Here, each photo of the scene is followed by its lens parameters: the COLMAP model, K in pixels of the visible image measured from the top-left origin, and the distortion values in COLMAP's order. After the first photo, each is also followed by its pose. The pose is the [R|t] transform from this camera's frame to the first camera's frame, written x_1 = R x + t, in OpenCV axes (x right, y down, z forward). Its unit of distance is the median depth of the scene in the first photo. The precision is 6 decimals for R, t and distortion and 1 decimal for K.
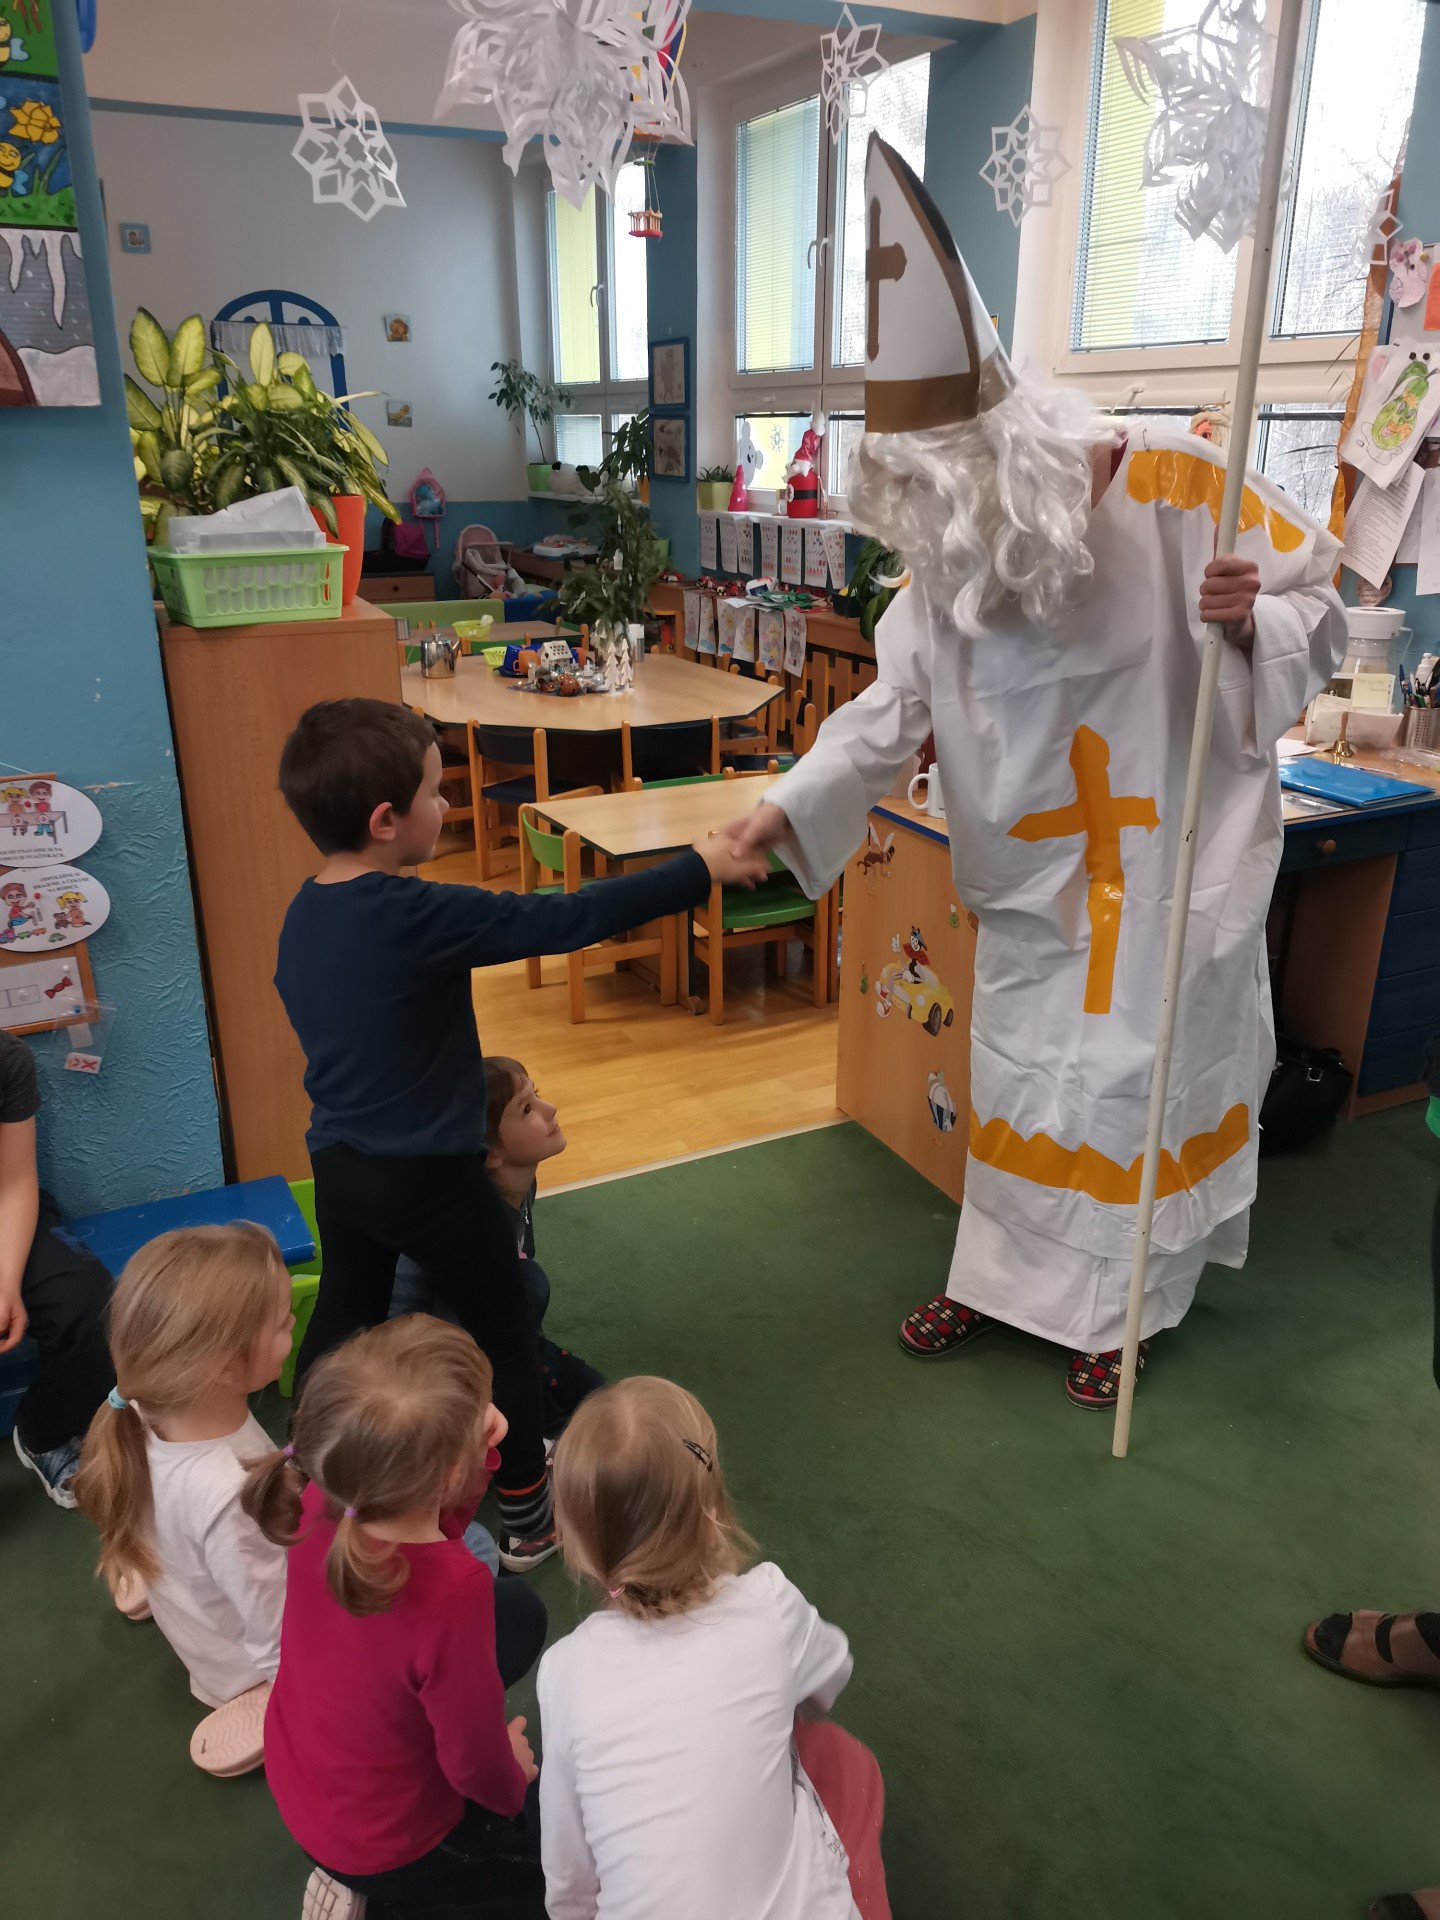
lens RADIAL K [[1427.4, 0, 720.0], [0, 1427.4, 960.0], [0, 0, 1]] dist [0.099090, -0.125378]
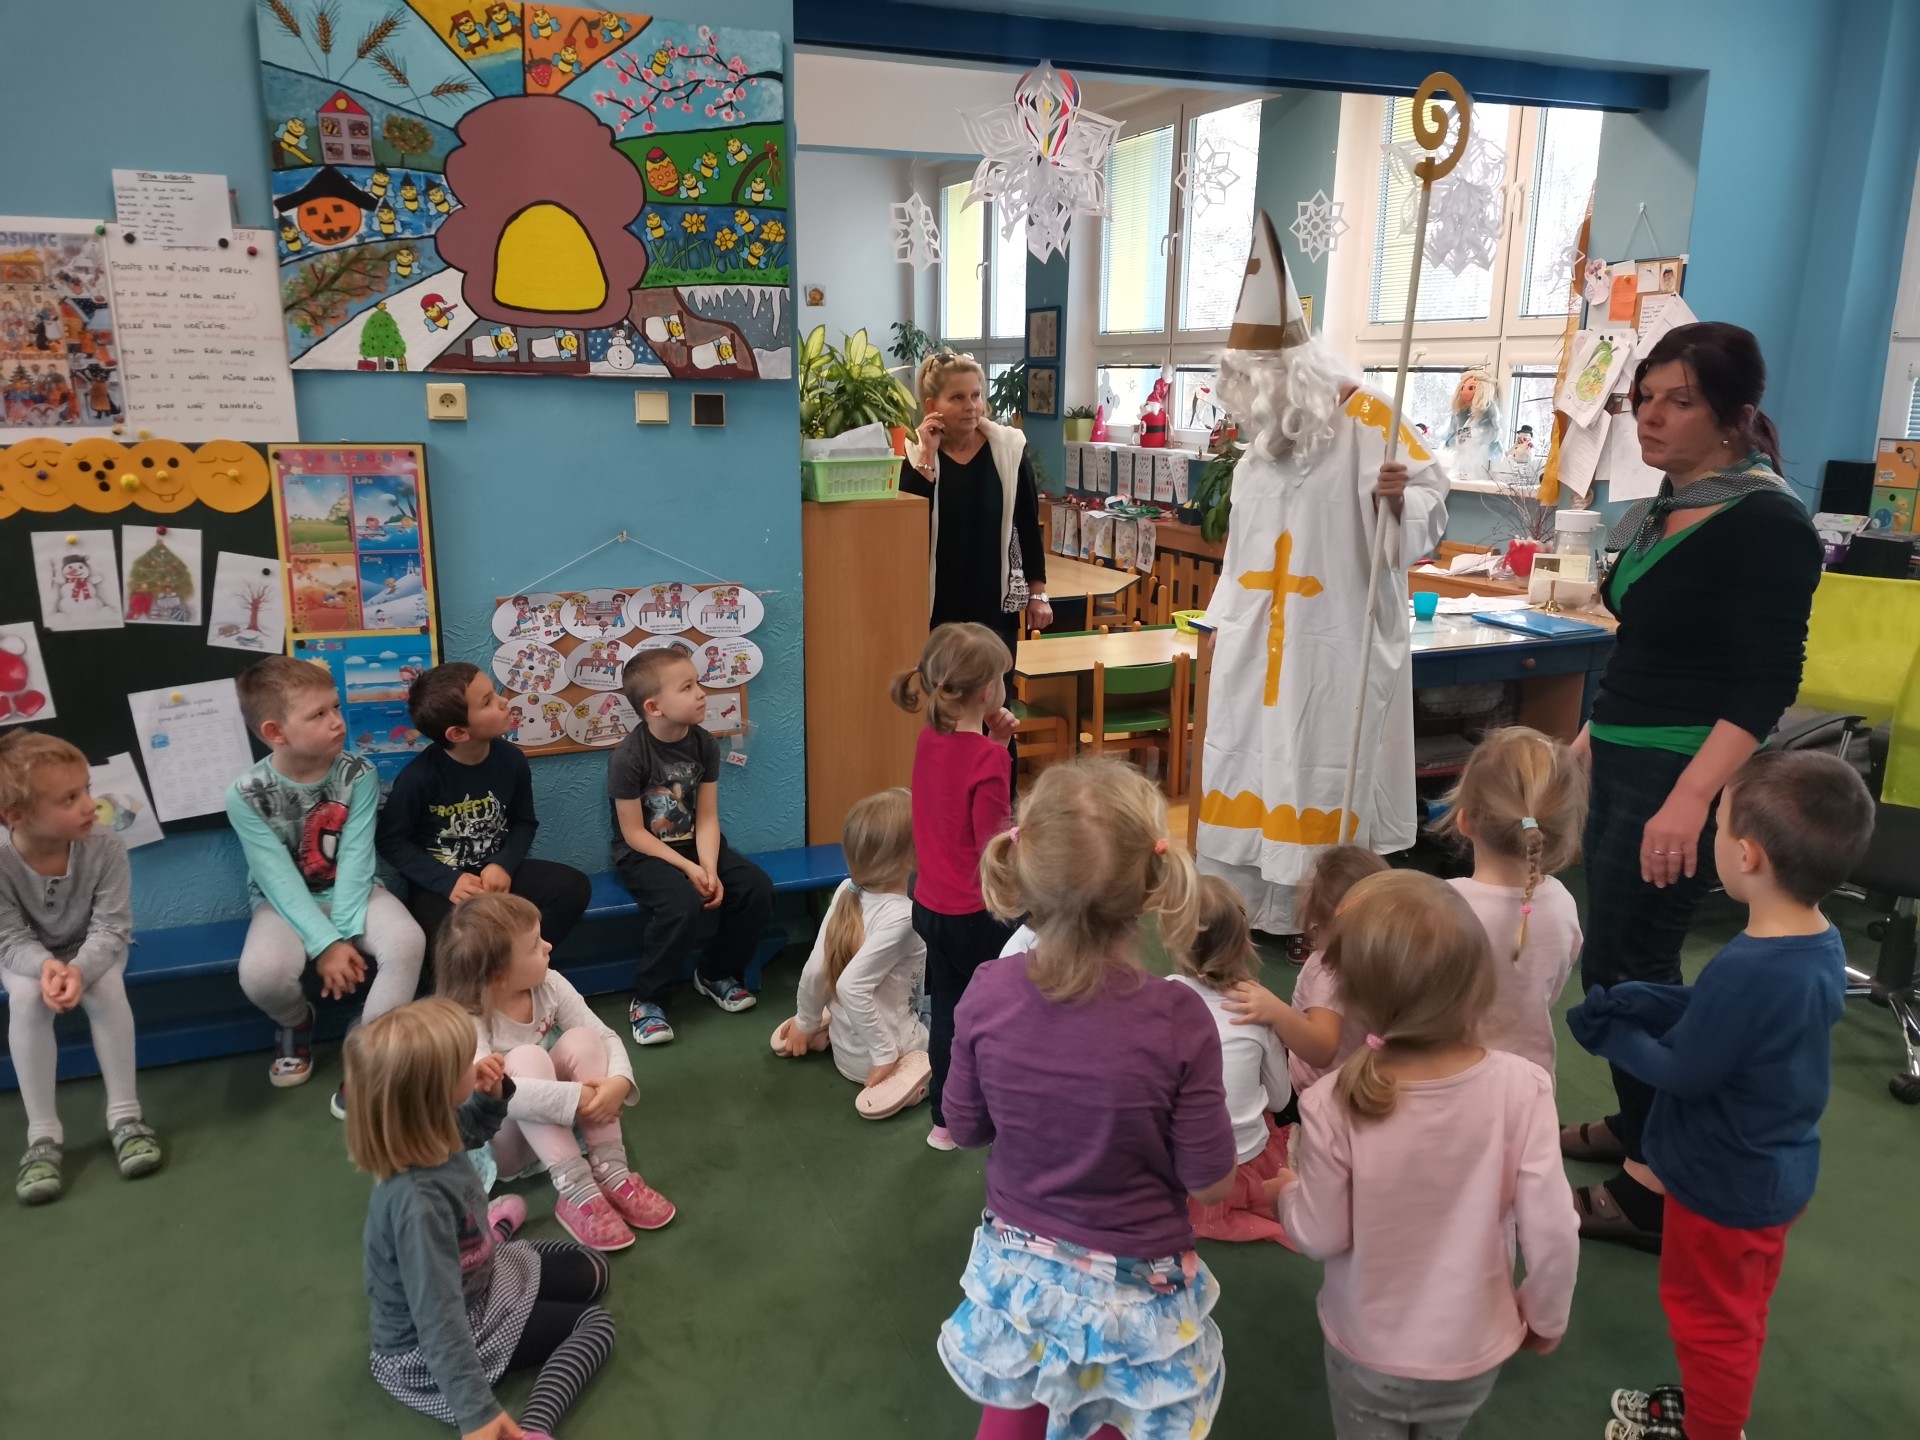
lens RADIAL K [[1427.4, 0, 960.0], [0, 1427.4, 720.0], [0, 0, 1]] dist [0.099090, -0.125378]
pose [[0.997887, 0.021287, -0.061393, -0.033837], [-0.028042, 0.993385, -0.111359, 0.080923], [0.058616, 0.112845, 0.991882, -0.246796]]
